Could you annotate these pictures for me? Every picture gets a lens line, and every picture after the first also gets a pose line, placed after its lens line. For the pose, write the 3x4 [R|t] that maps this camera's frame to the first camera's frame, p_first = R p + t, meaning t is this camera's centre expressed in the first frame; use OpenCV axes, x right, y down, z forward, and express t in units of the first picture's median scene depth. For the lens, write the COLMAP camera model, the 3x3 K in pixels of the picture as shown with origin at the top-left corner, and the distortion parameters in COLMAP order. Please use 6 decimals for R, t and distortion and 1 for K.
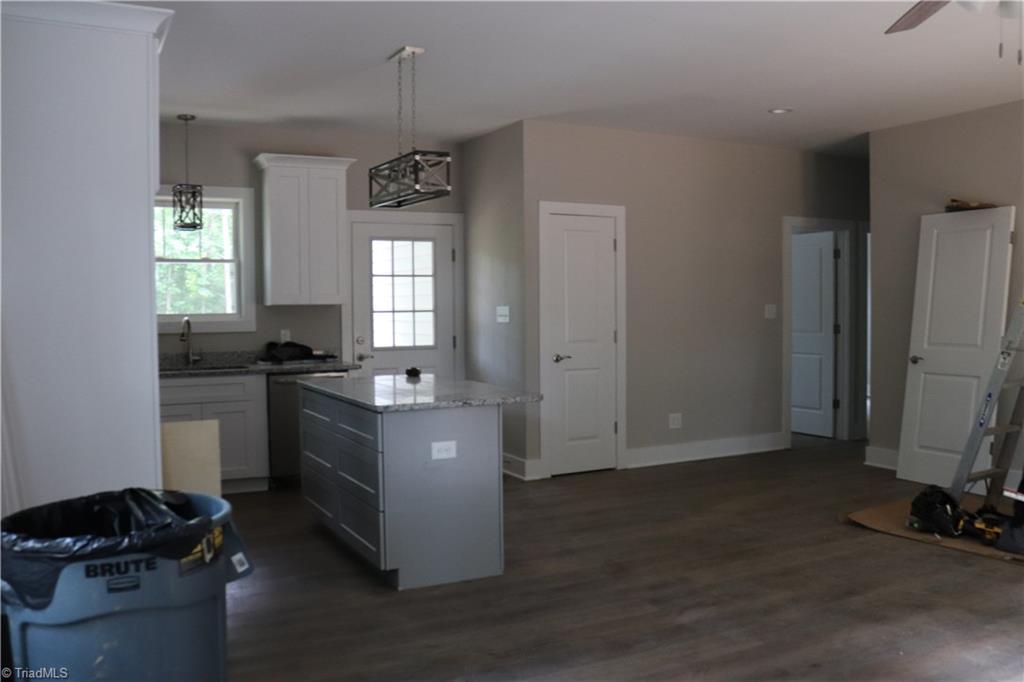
lens RADIAL K [[888.0, 0, 507.1], [0, 888.0, 336.2], [0, 0, 1]] dist [-0.130141, 0.099357]
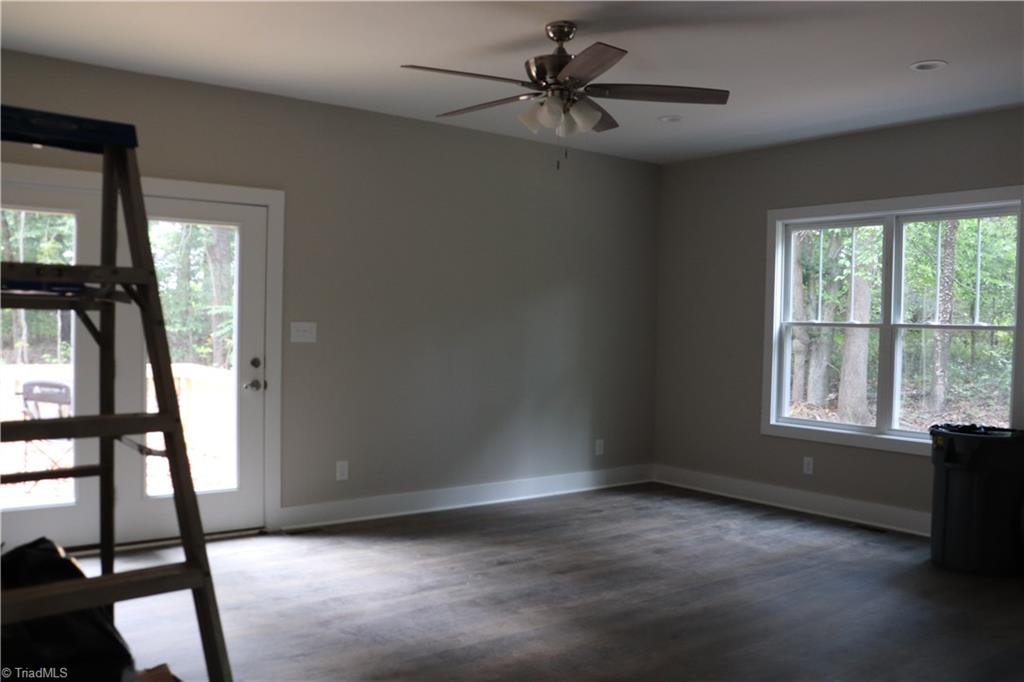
lens RADIAL K [[888.0, 0, 519.3], [0, 888.0, 344.7], [0, 0, 1]] dist [-0.130141, 0.099357]
pose [[-0.982264, -0.004823, -0.187440, 0.382219], [-0.016681, 0.997953, 0.061740, -0.041493], [0.186758, 0.063772, -0.980334, 1.016305]]
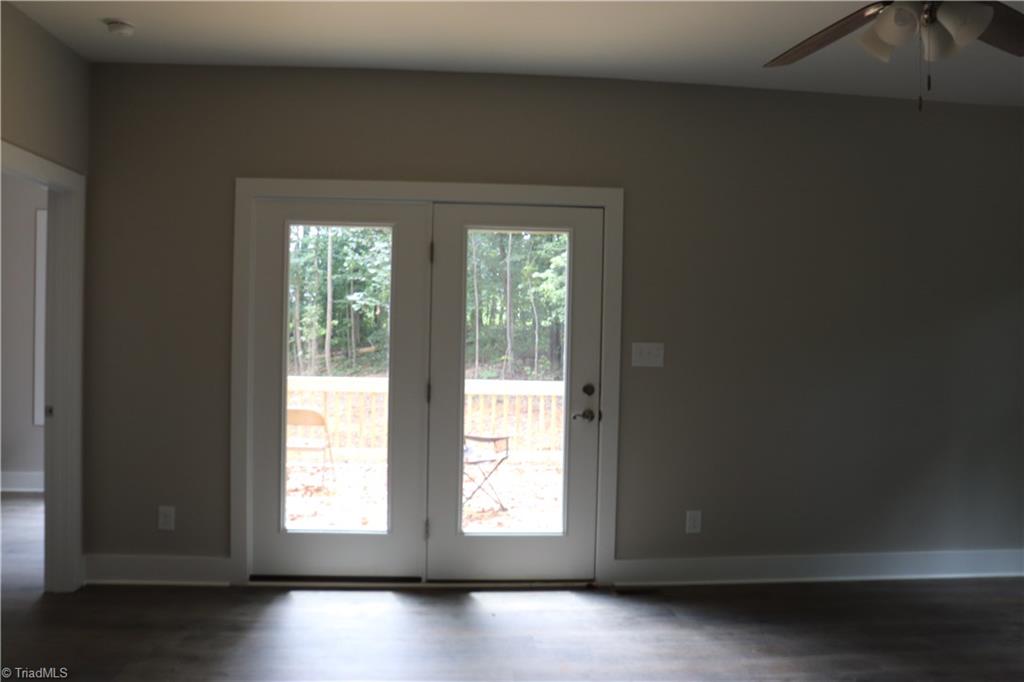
lens RADIAL K [[860.0, 0, 504.2], [0, 860.0, 341.7], [0, 0, 1]] dist [-0.147285, 0.124241]
pose [[-0.926285, -0.015273, 0.376514, 0.289724], [0.001860, 0.998981, 0.045099, -0.039914], [-0.376819, 0.042475, -0.925312, 0.859141]]
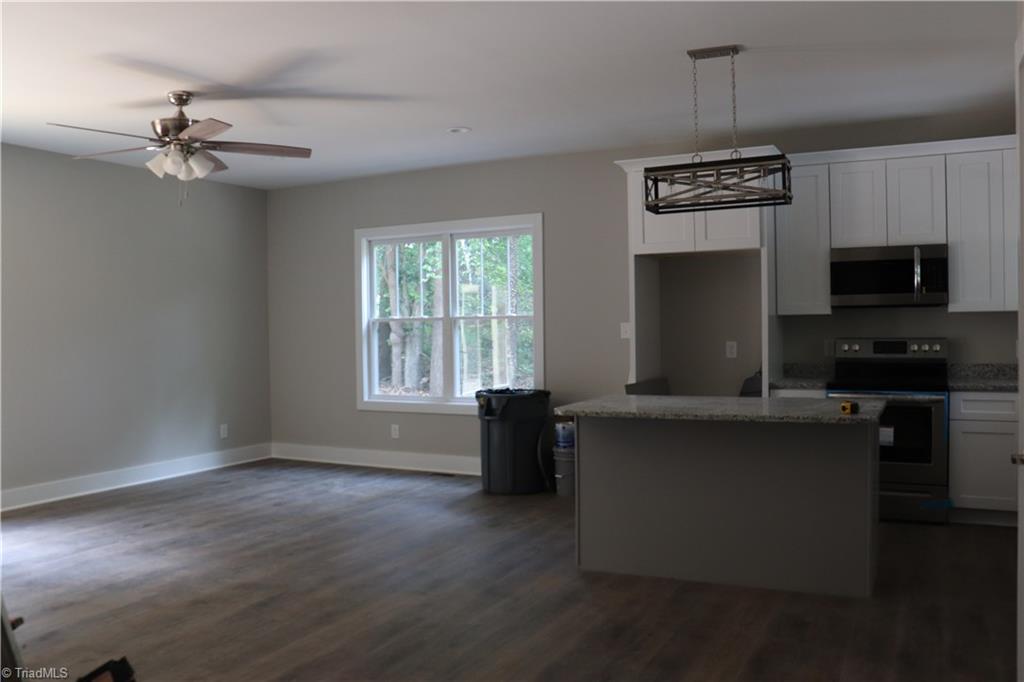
lens RADIAL K [[860.0, 0, 516.4], [0, 860.0, 341.5], [0, 0, 1]] dist [-0.147285, 0.124241]
pose [[-0.815089, 0.036674, -0.578174, 0.435501], [0.004844, 0.998391, 0.056500, -0.045976], [0.579316, 0.043252, -0.813955, 1.202171]]
